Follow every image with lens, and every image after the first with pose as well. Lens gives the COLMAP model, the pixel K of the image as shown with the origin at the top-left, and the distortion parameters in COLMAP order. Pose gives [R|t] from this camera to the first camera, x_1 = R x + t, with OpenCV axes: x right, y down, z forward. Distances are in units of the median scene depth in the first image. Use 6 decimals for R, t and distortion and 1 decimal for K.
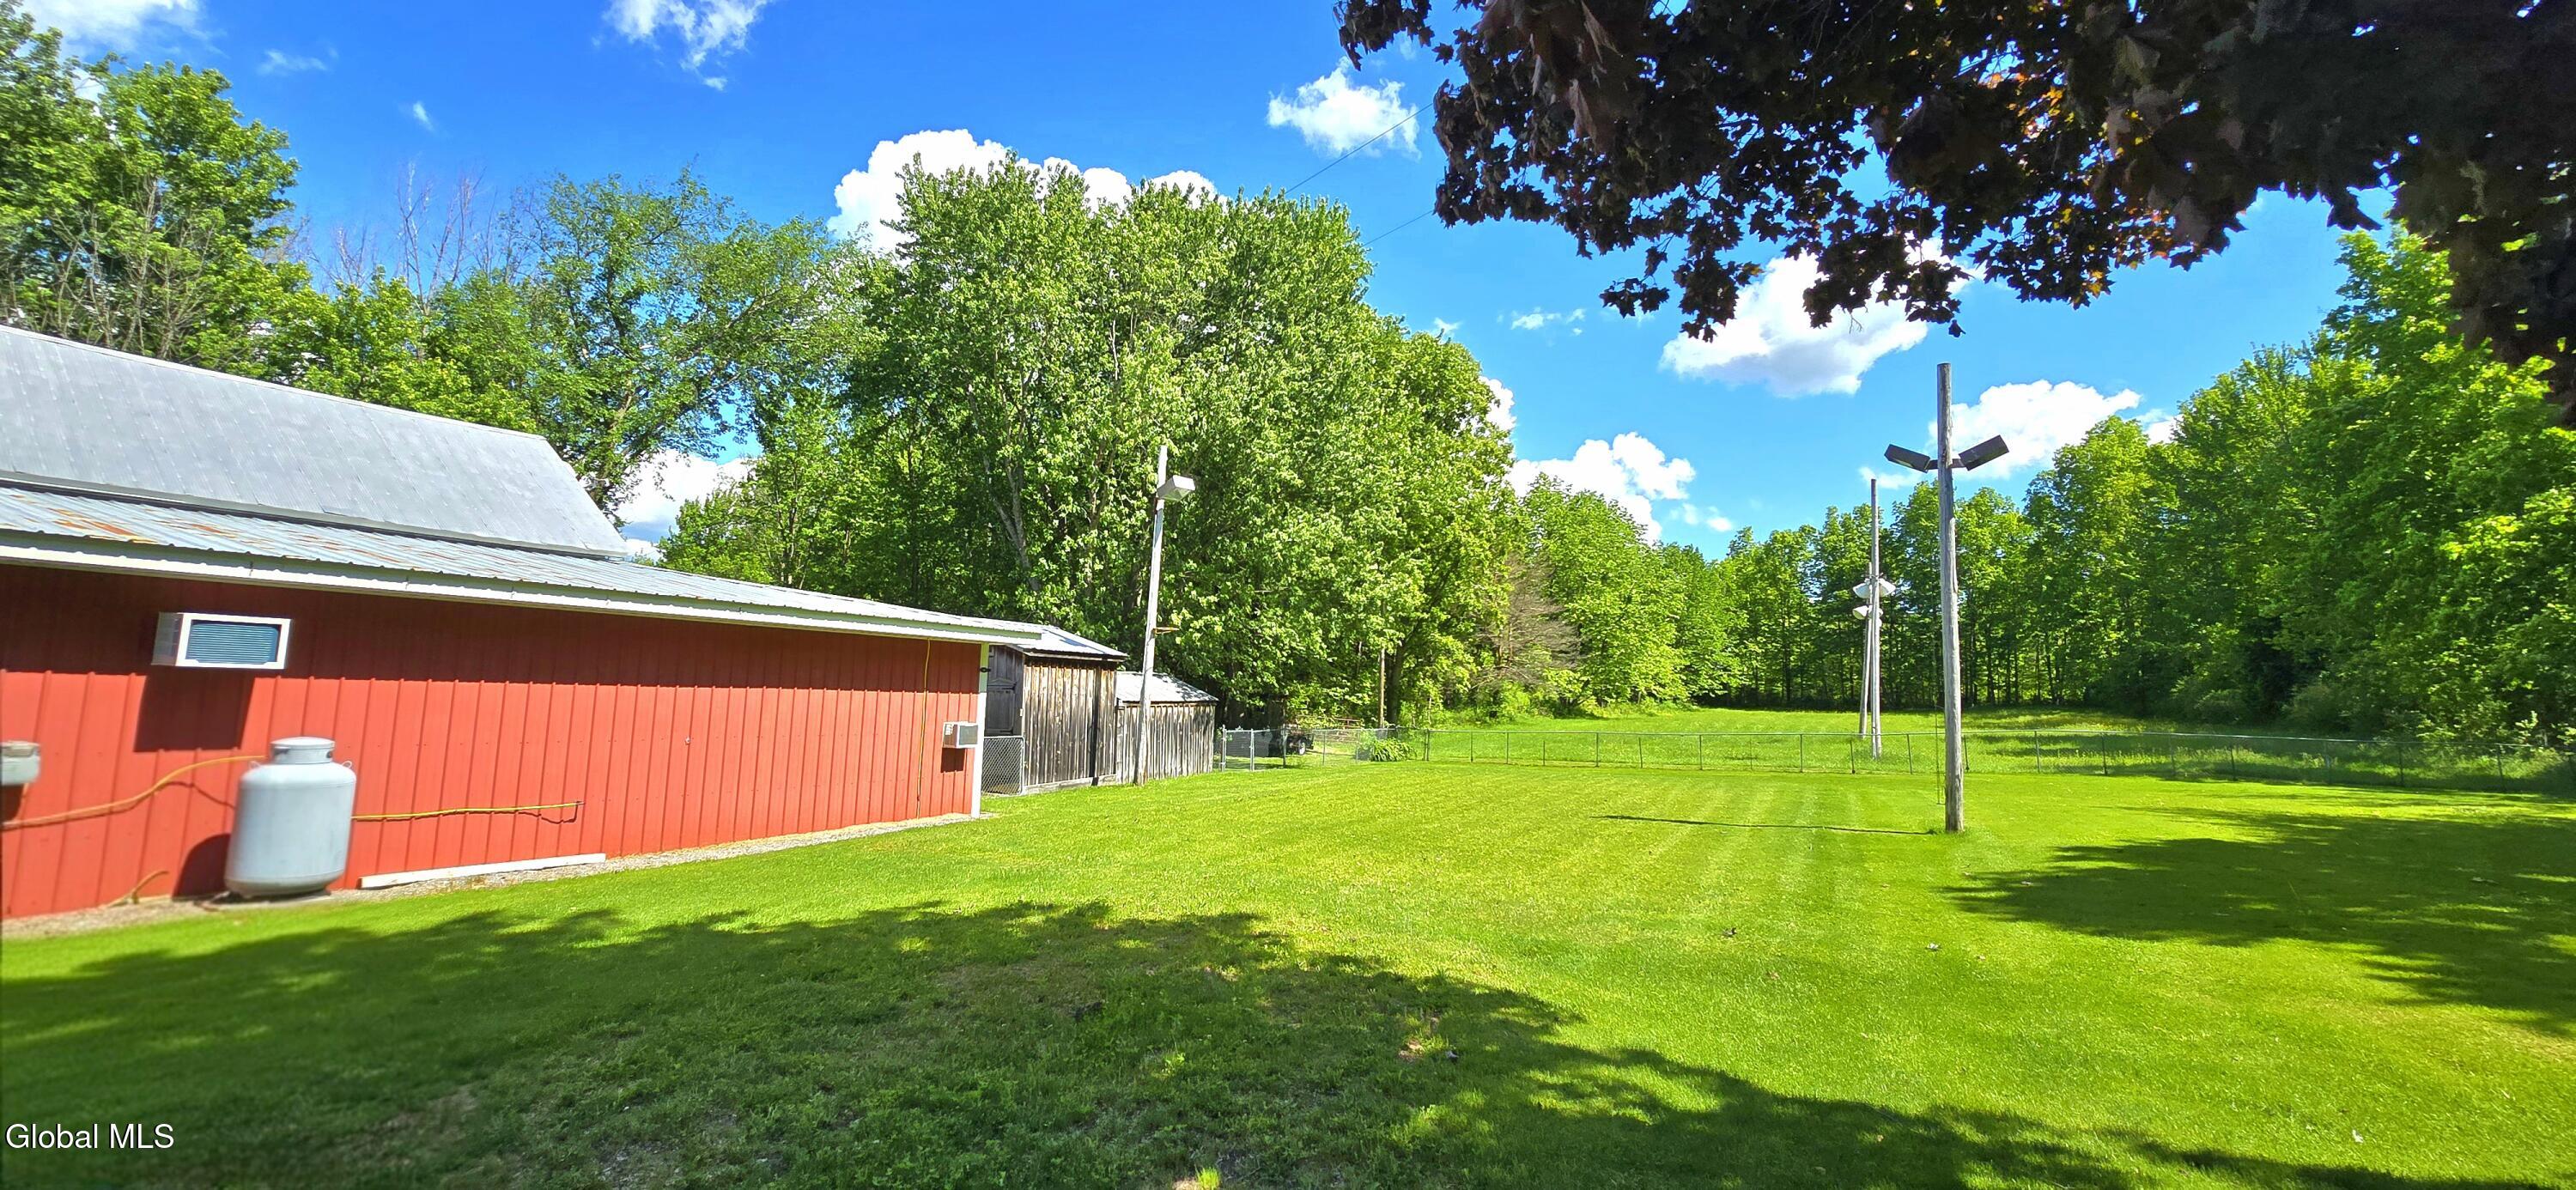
lens RADIAL K [[1058.9, 0, 1286.4], [0, 1058.9, 581.0], [0, 0, 1]] dist [-0.001138, 0.000122]
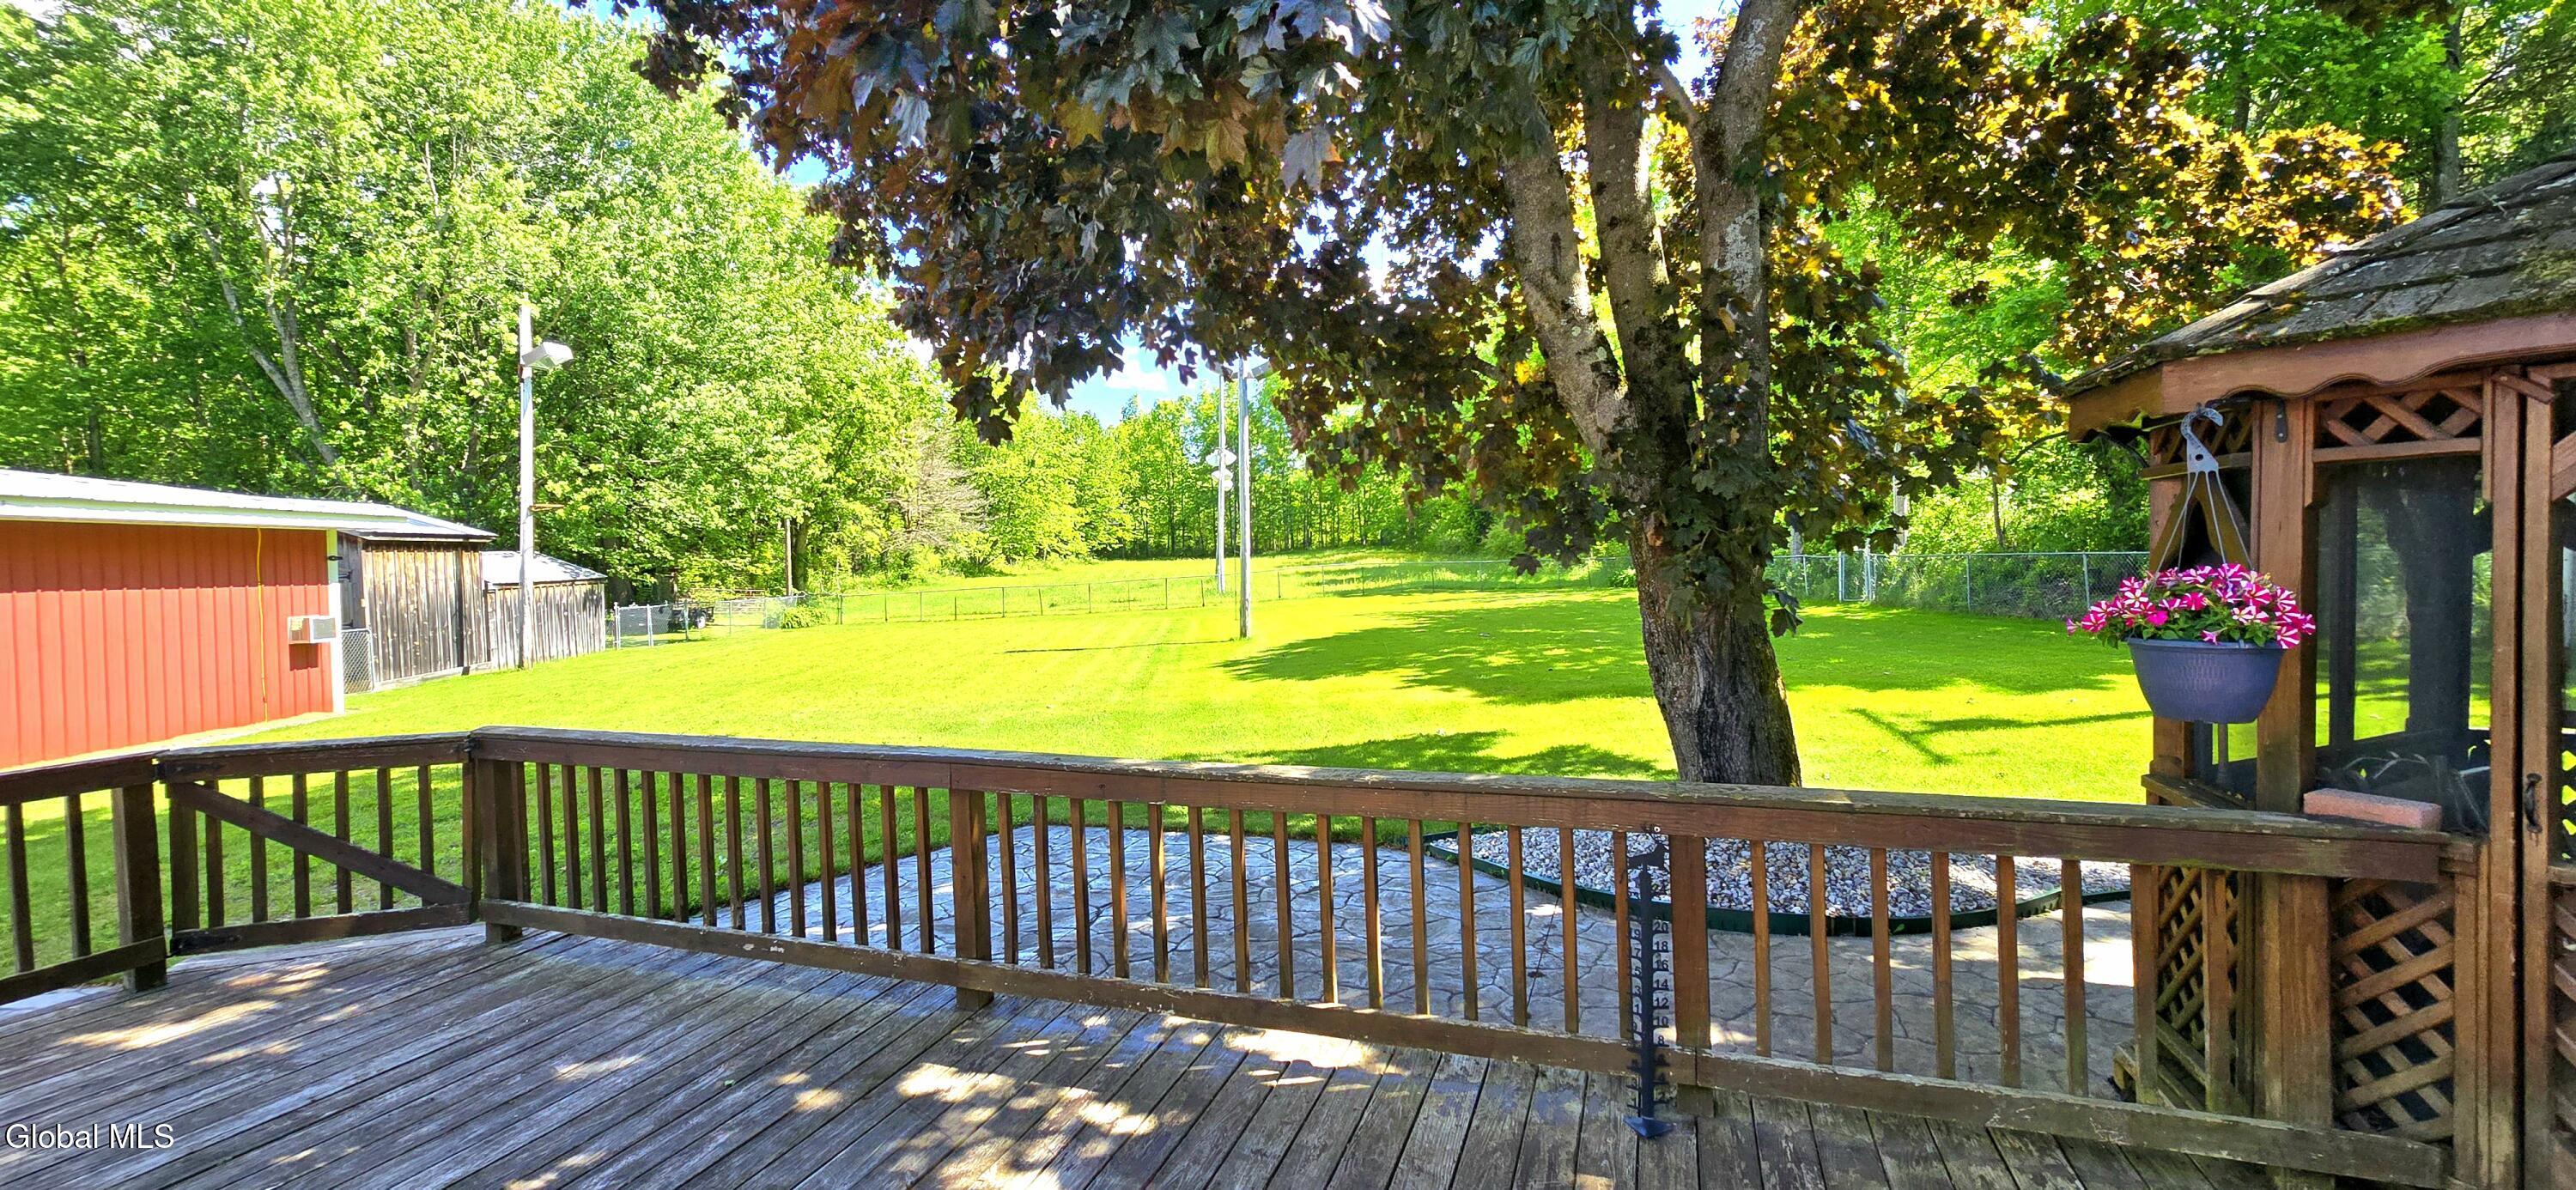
lens RADIAL K [[1058.9, 0, 1286.4], [0, 1058.9, 581.0], [0, 0, 1]] dist [-0.001138, 0.000122]
pose [[0.856664, -0.058475, 0.512550, -0.025734], [-0.010140, 0.991454, 0.130060, -0.013451], [-0.515775, -0.116615, 0.848750, -0.115997]]
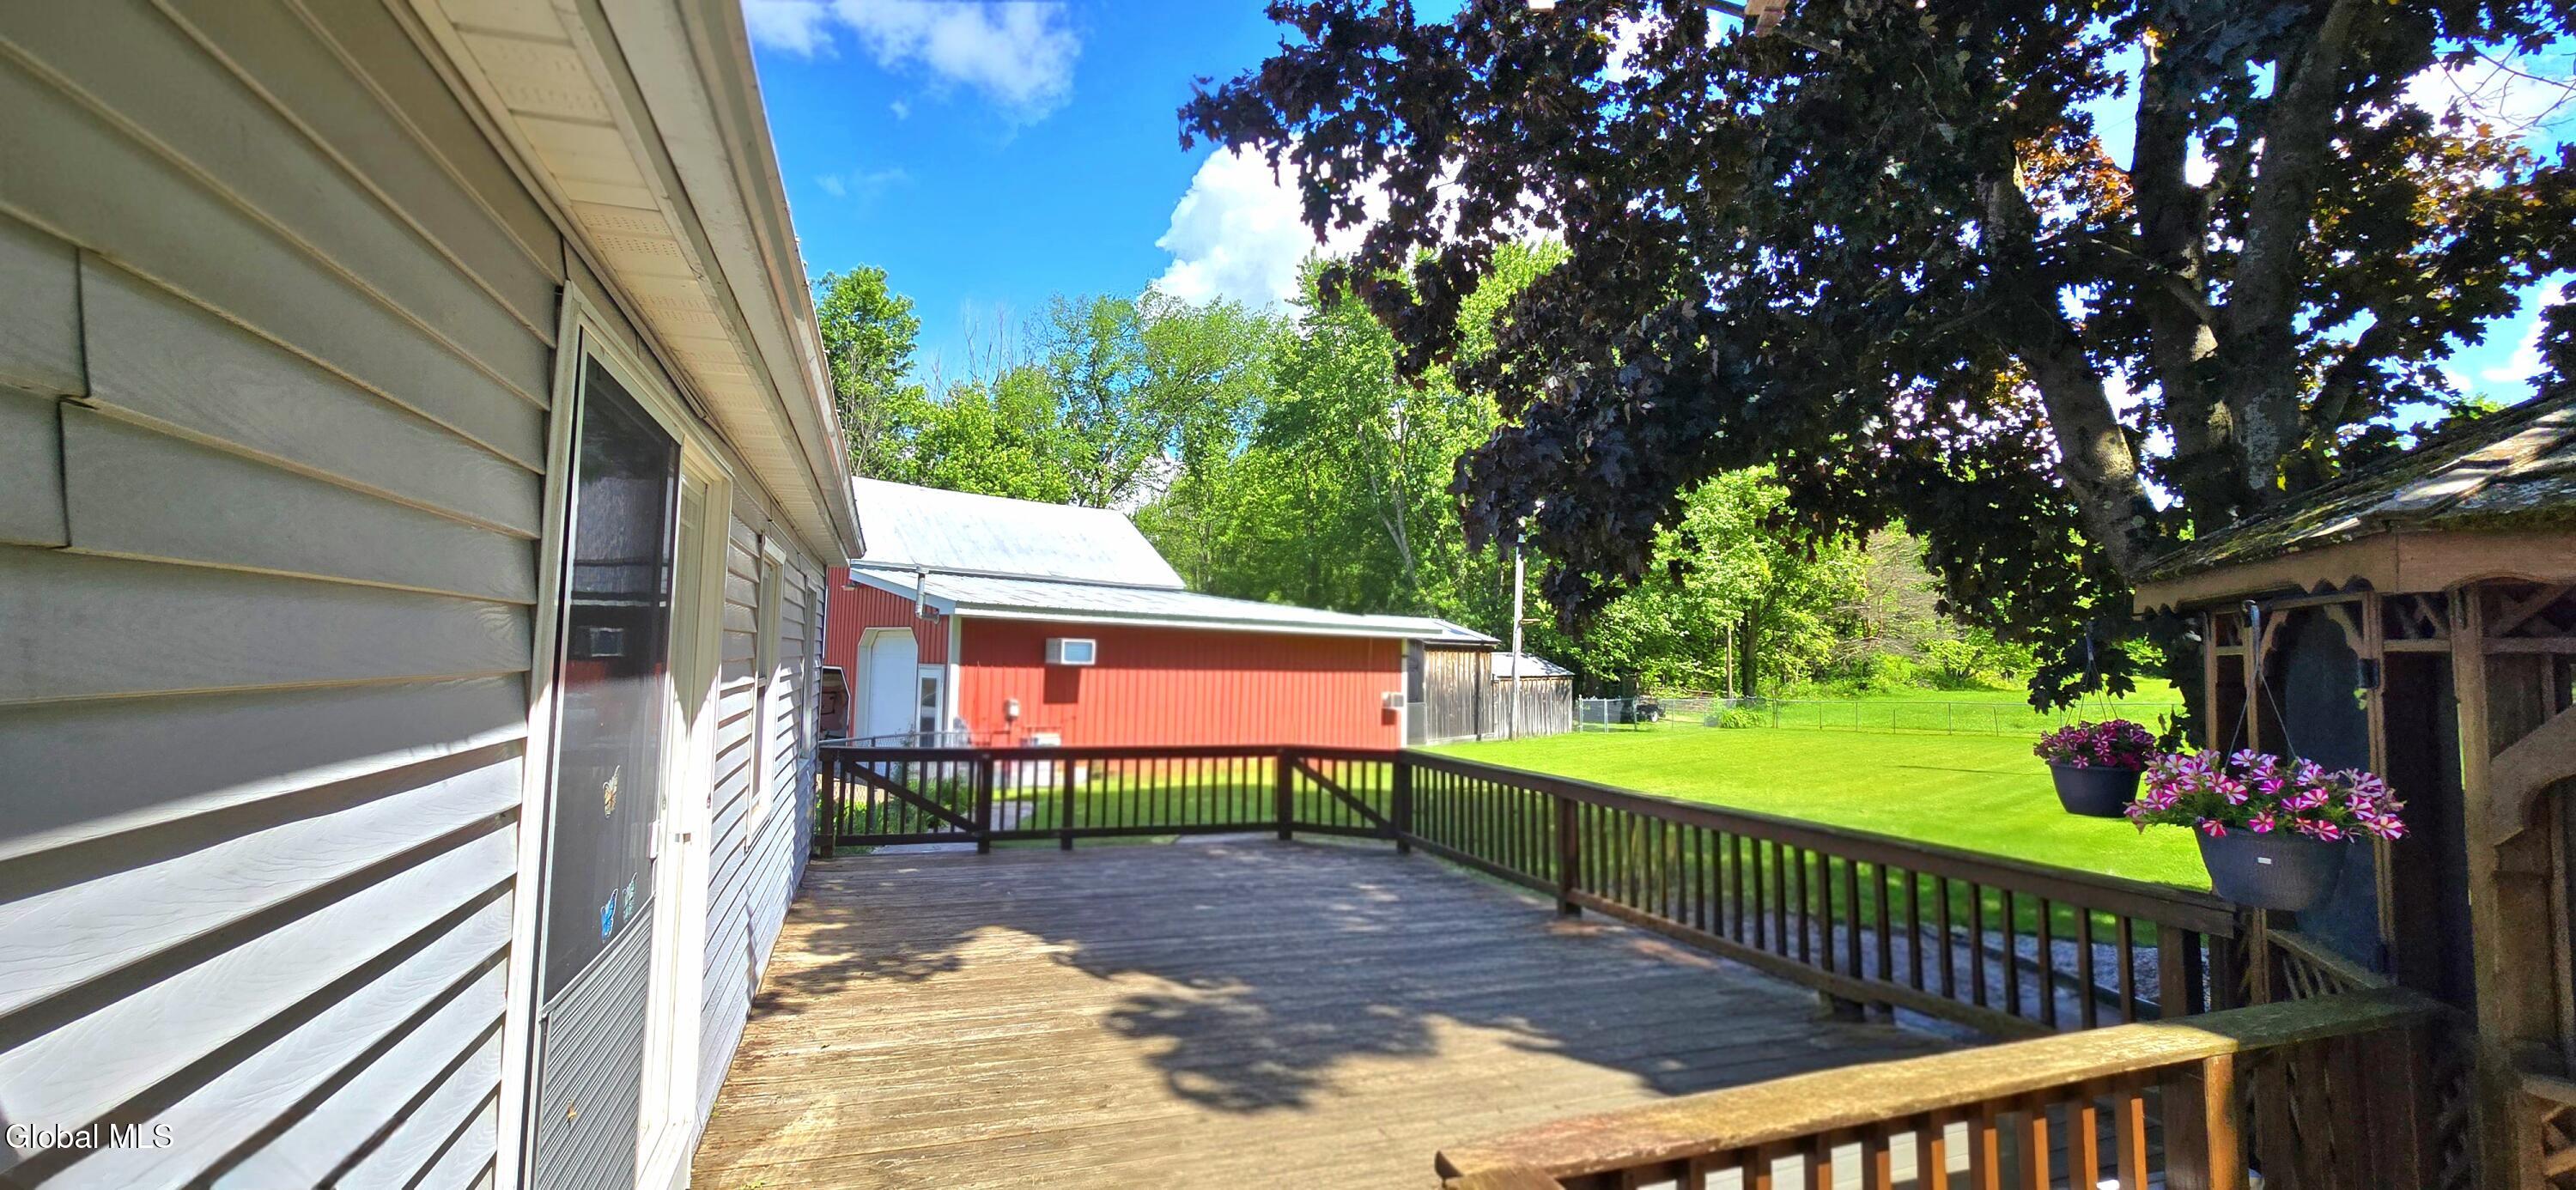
lens RADIAL K [[1058.9, 0, 1286.4], [0, 1058.9, 581.0], [0, 0, 1]] dist [-0.001138, 0.000122]
pose [[0.944825, -0.036883, -0.325492, 0.020151], [0.044730, 0.998860, 0.016657, -0.027128], [0.324507, -0.030298, 0.945398, -0.228342]]
